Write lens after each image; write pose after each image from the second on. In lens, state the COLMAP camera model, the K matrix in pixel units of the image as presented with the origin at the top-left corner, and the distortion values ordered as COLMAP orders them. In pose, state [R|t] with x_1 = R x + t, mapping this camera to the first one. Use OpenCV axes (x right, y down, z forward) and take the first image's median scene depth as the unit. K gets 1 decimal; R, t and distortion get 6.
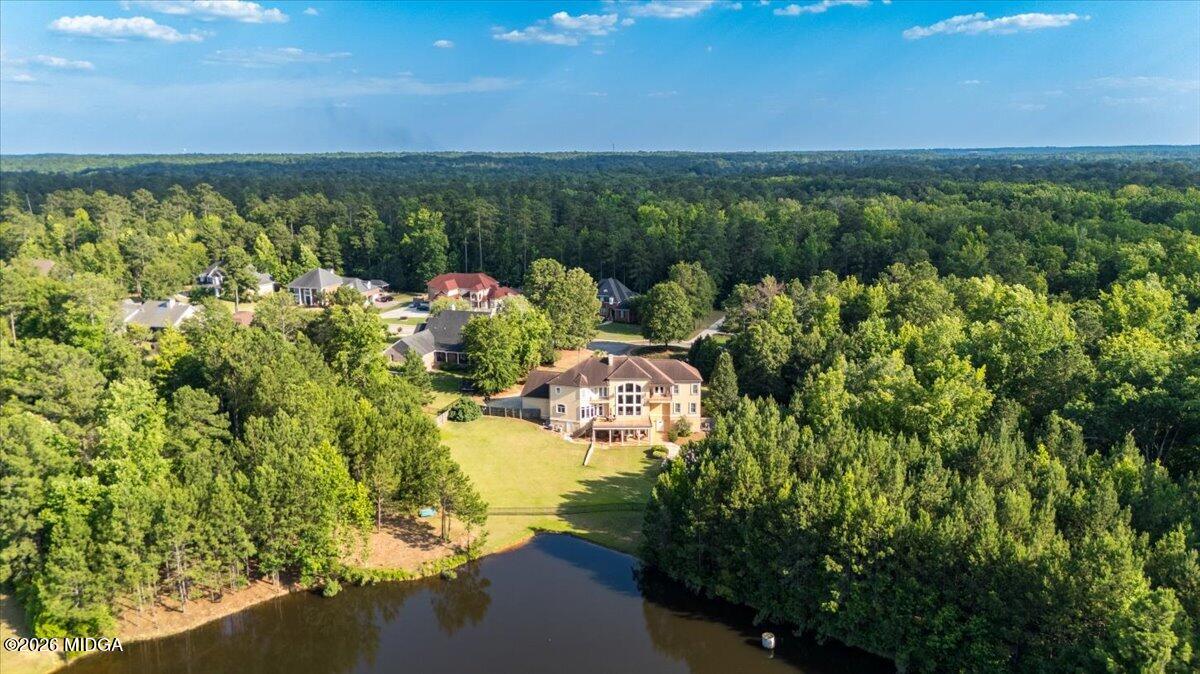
lens RADIAL K [[924.4, 0, 600.0], [0, 924.4, 337.0], [0, 0, 1]] dist [0.097286, -0.086450]
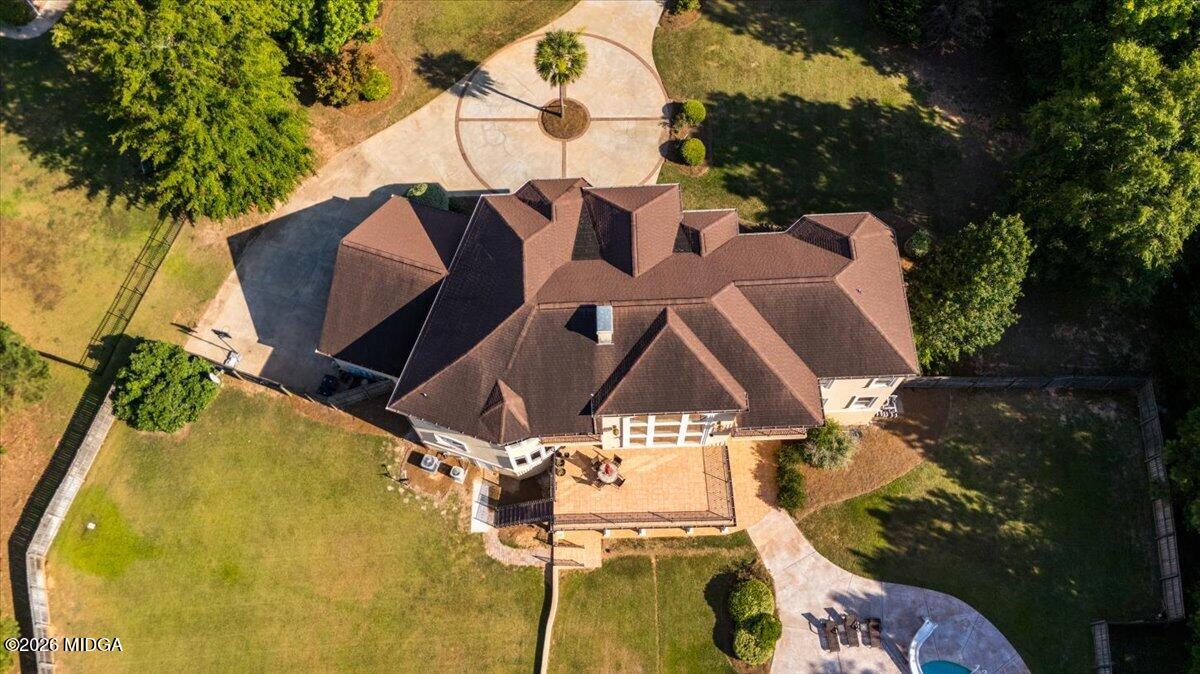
lens RADIAL K [[924.4, 0, 600.0], [0, 924.4, 337.0], [0, 0, 1]] dist [0.097286, -0.086450]
pose [[0.999639, -0.026805, -0.001911, 0.010820], [0.016891, 0.571418, 0.820485, -0.205287], [-0.020902, -0.820221, 0.571664, 0.847038]]
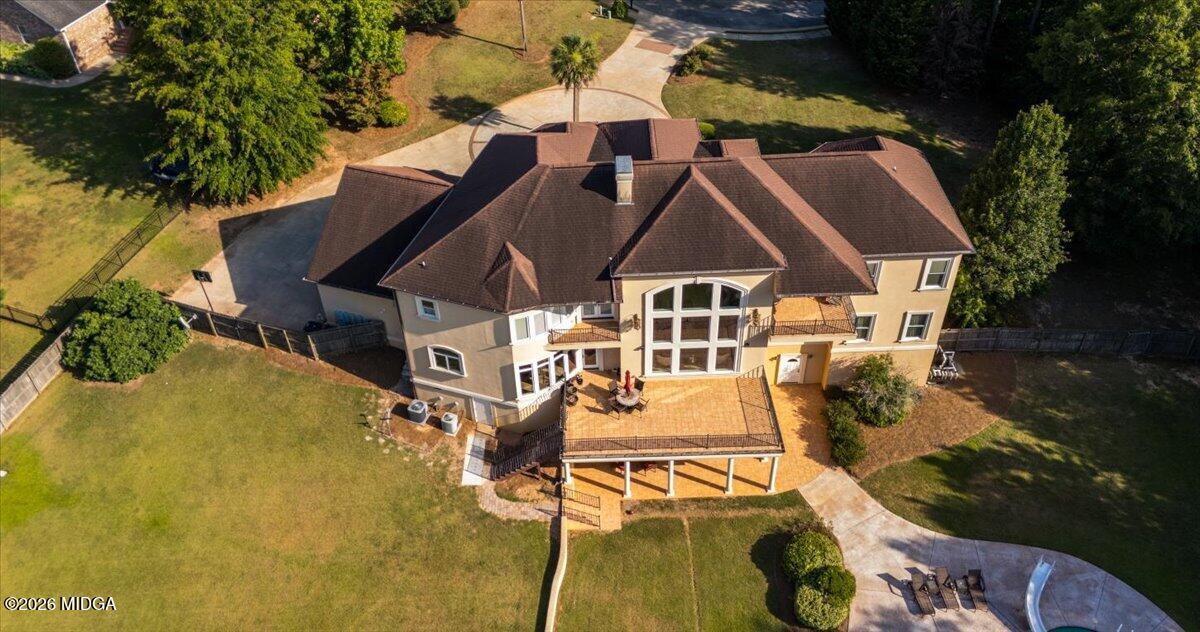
lens RADIAL K [[955.0, 0, 599.1], [0, 955.0, 268.6], [0, 0, 1]] dist [0.092839, -0.076486]
pose [[0.999596, -0.026781, 0.009572, 0.001432], [0.019023, 0.879799, 0.474965, -0.081523], [-0.021142, -0.474591, 0.879952, 0.761620]]
